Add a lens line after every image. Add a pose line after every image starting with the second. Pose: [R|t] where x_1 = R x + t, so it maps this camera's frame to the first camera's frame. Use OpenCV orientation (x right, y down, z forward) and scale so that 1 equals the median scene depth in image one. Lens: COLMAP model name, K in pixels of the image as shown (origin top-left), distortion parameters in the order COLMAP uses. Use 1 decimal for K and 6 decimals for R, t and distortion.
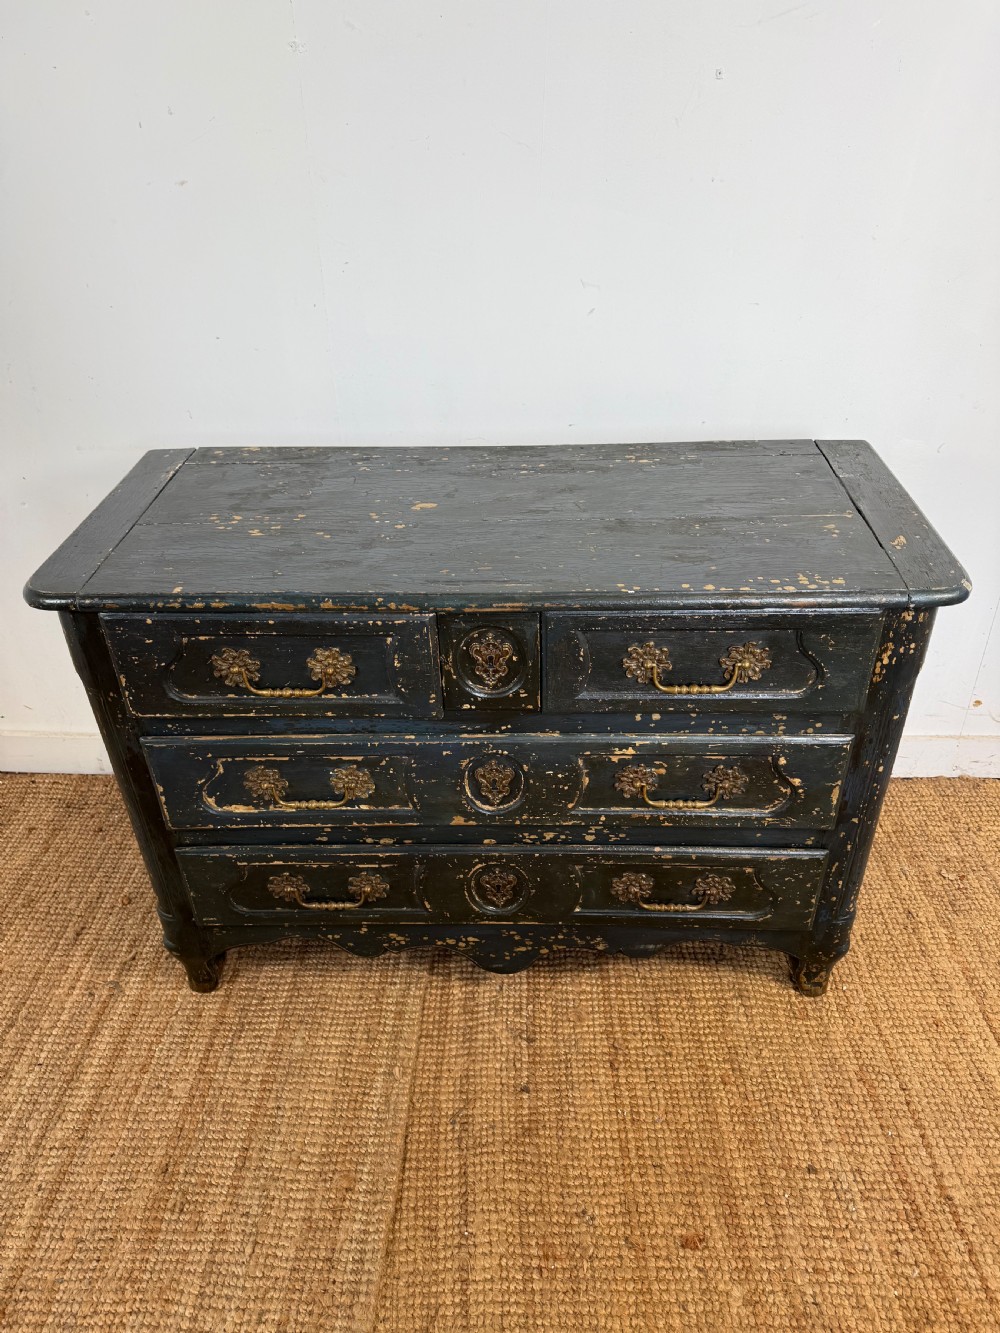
lens RADIAL K [[946.5, 0, 503.4], [0, 946.5, 657.6], [0, 0, 1]] dist [0.038193, -0.050505]
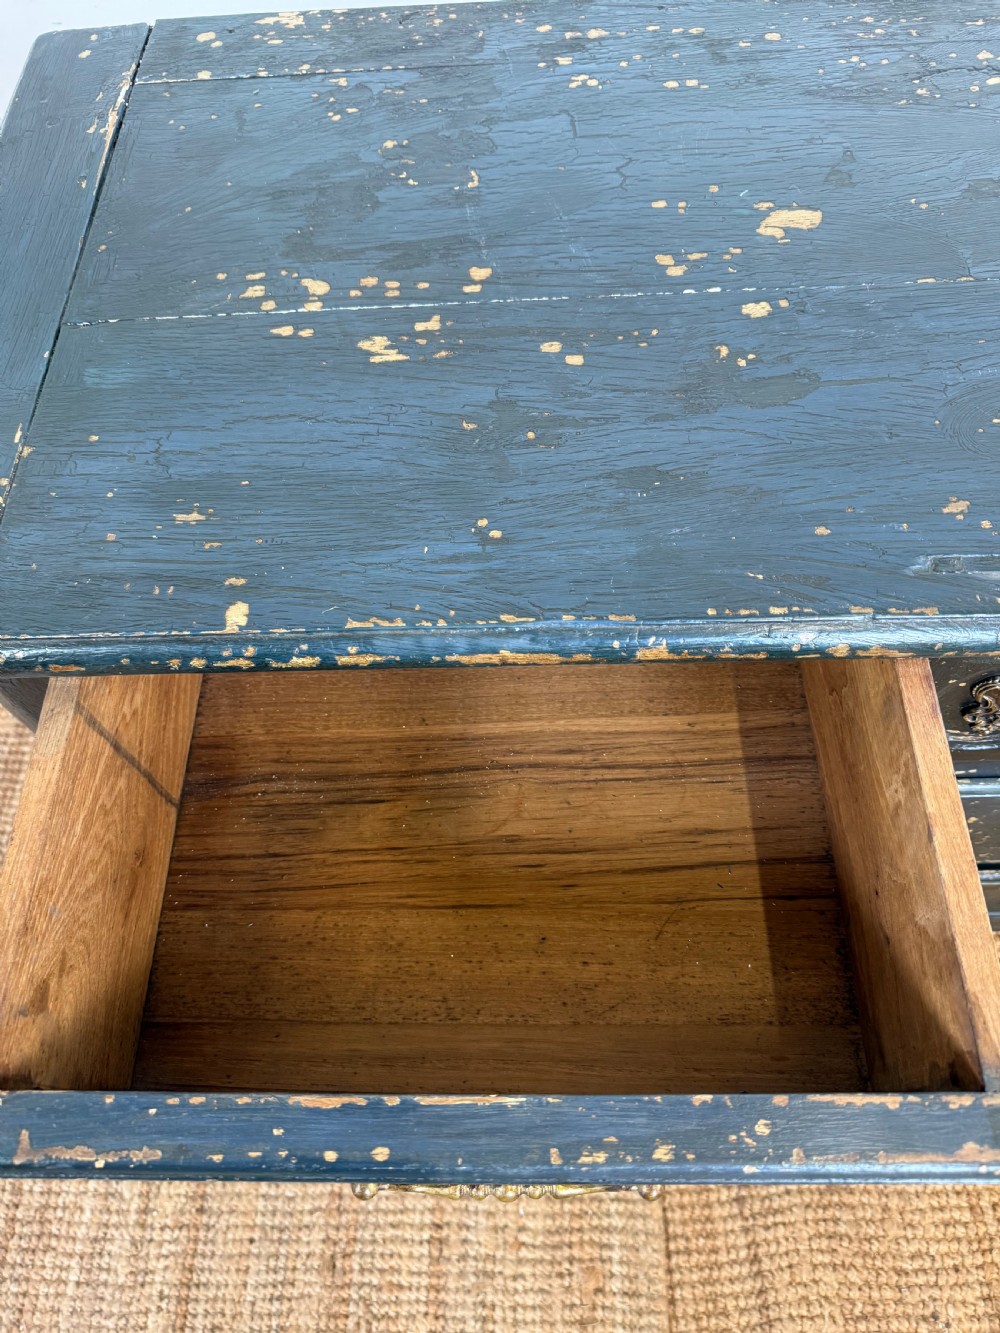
lens RADIAL K [[961.3, 0, 506.7], [0, 961.3, 658.4], [0, 0, 1]] dist [-0.000430, -0.011782]
pose [[0.999121, -0.041843, 0.002345, -0.203303], [0.035769, 0.880576, 0.472552, -0.189768], [-0.021838, -0.472053, 0.881299, 0.569091]]
